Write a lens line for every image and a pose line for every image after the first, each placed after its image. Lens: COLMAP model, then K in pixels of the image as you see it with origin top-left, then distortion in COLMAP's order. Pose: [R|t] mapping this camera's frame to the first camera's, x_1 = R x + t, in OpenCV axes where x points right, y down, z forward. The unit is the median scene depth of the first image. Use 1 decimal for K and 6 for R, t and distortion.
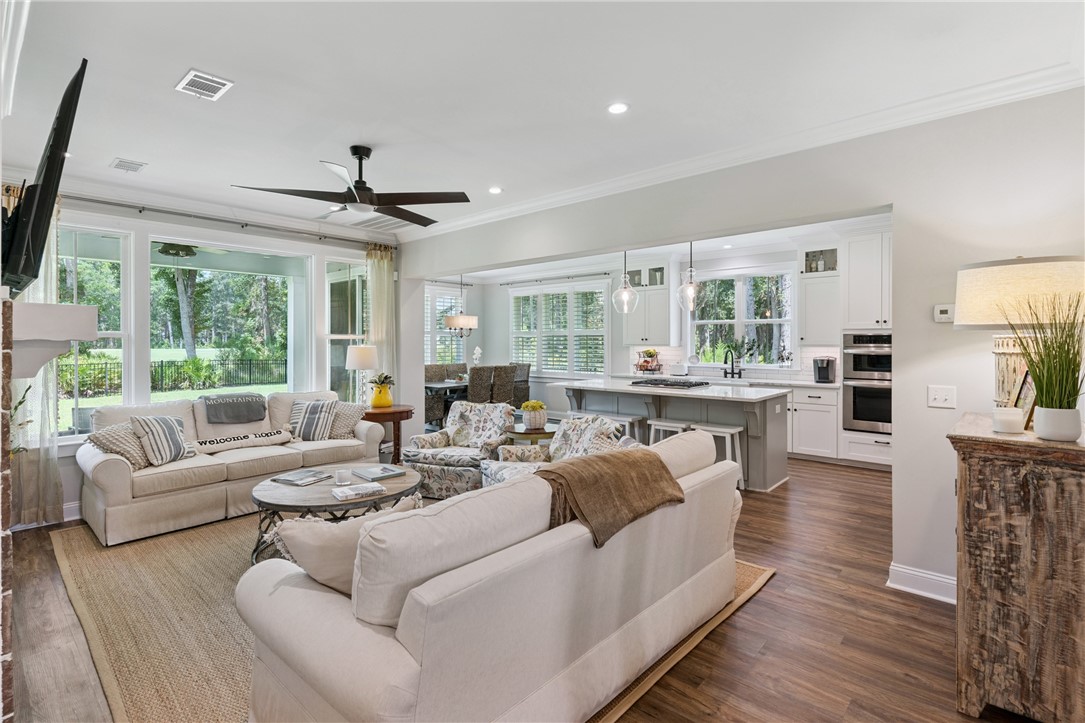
lens RADIAL K [[516.8, 0, 541.9], [0, 516.8, 344.0], [0, 0, 1]] dist [-0.002251, 0.000643]
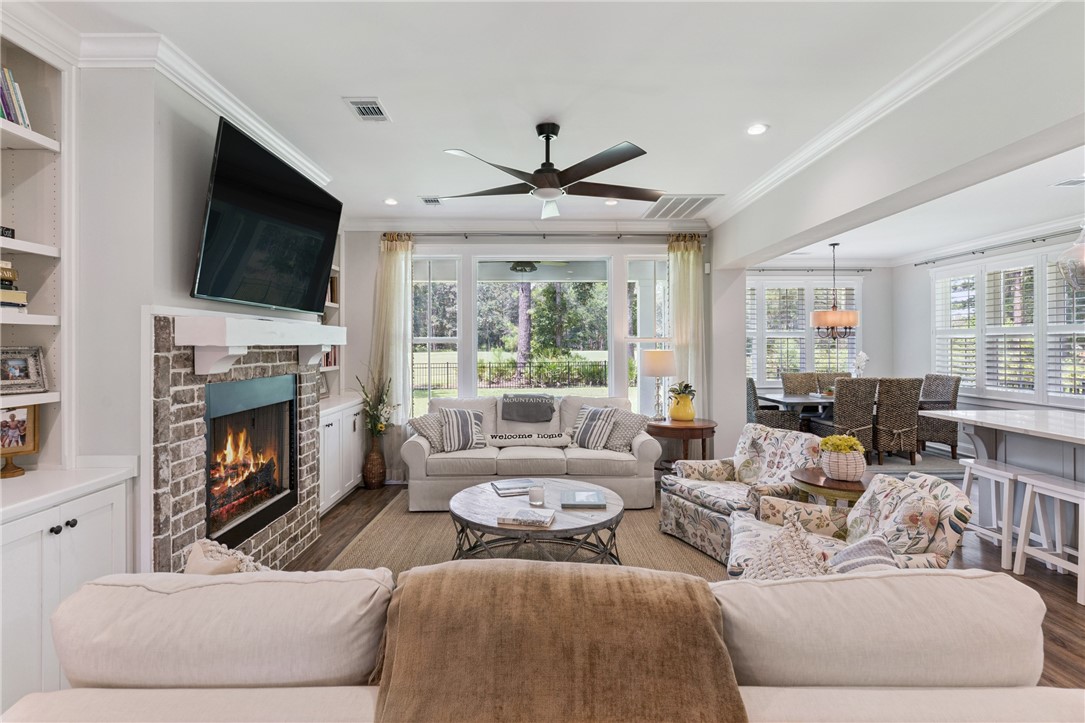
lens RADIAL K [[516.8, 0, 541.9], [0, 516.8, 344.0], [0, 0, 1]] dist [-0.002251, 0.000643]
pose [[0.676705, -0.003232, -0.736247, 0.206770], [-0.001075, 0.999985, -0.005378, -0.001769], [0.736253, 0.004431, 0.676692, 0.284909]]
